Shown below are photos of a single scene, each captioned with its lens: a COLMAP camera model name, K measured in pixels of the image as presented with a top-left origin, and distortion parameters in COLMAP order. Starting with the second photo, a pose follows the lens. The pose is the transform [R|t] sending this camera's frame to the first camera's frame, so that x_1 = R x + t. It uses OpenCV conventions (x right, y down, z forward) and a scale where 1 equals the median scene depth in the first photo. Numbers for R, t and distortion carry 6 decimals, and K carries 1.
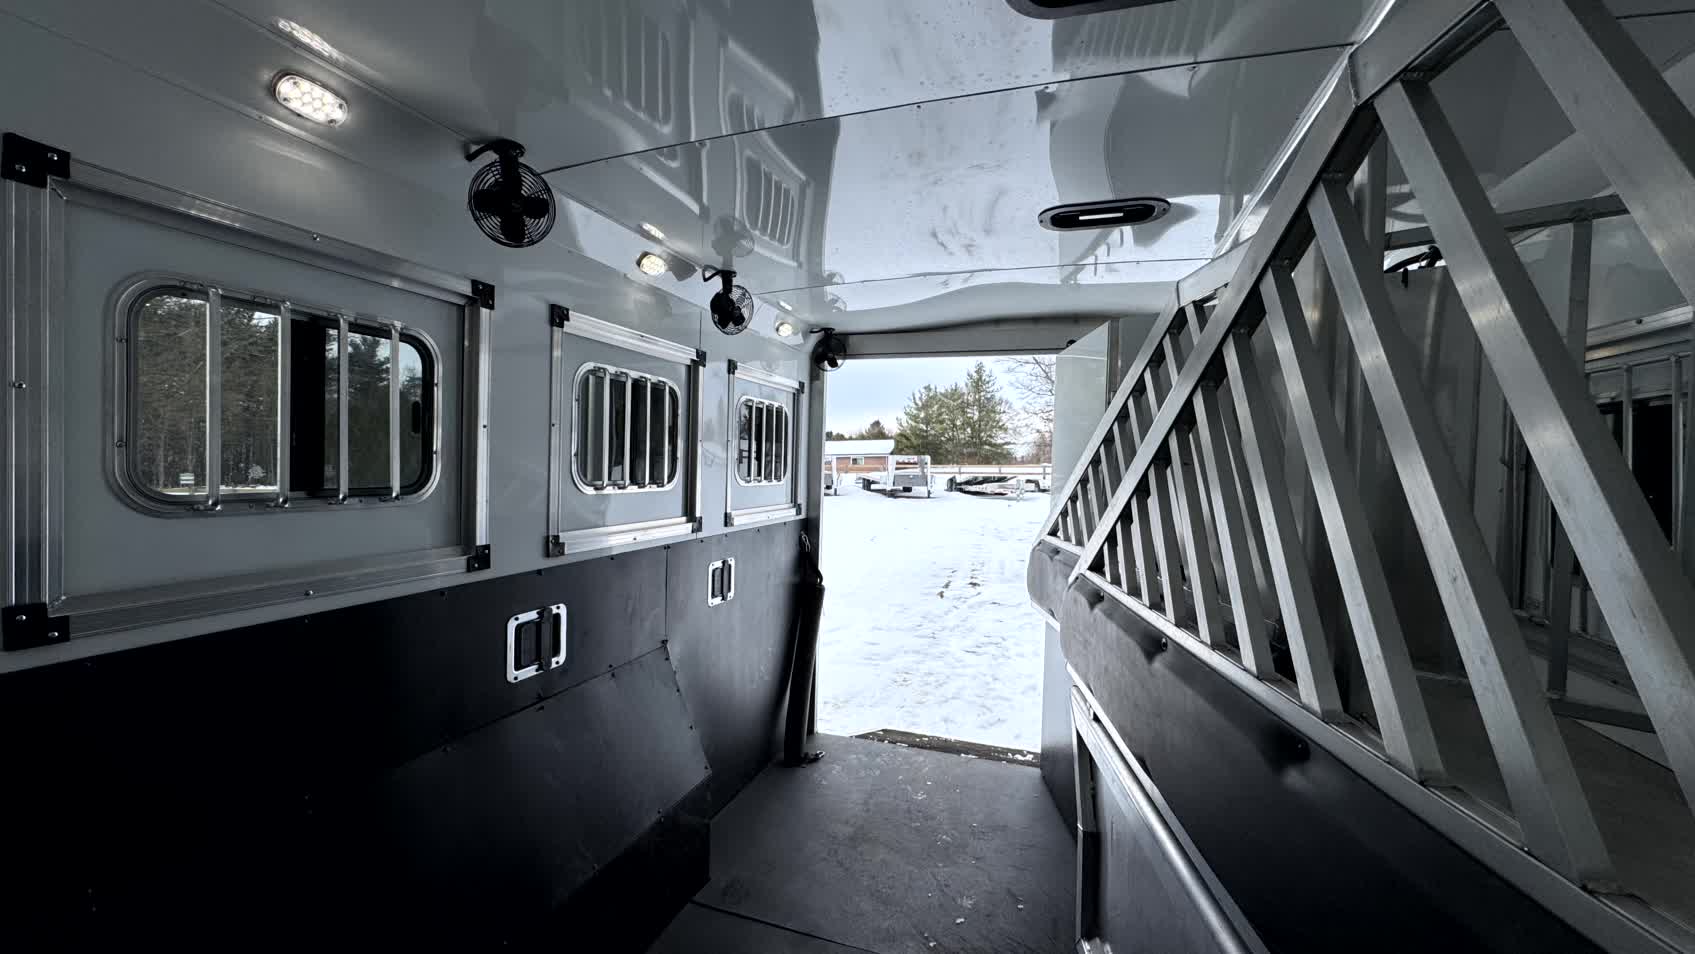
lens RADIAL K [[673.1, 0, 844.9], [0, 673.1, 477.6], [0, 0, 1]] dist [-0.002520, -0.000092]
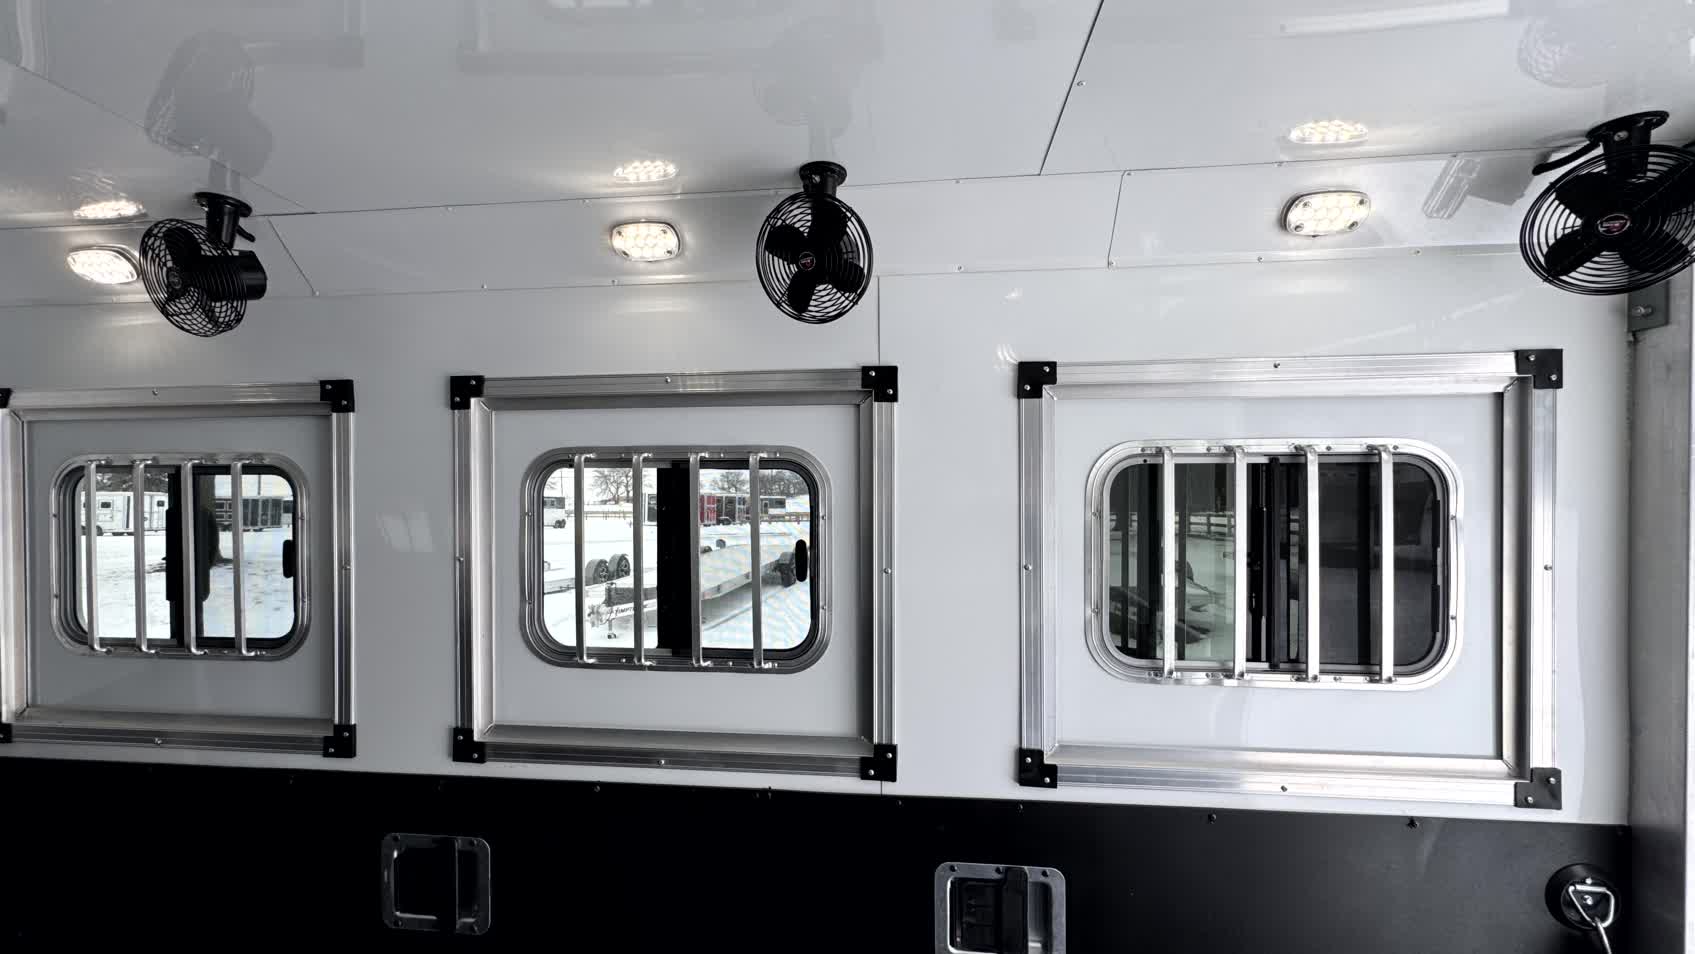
lens RADIAL K [[811.0, 0, 847.4], [0, 811.0, 581.4], [0, 0, 1]] dist [0.009675, 0.000325]
pose [[0.197238, -0.051705, -0.978991, 0.218105], [-0.033877, 0.997652, -0.059516, -0.009723], [0.979770, 0.044904, 0.195024, 0.628717]]
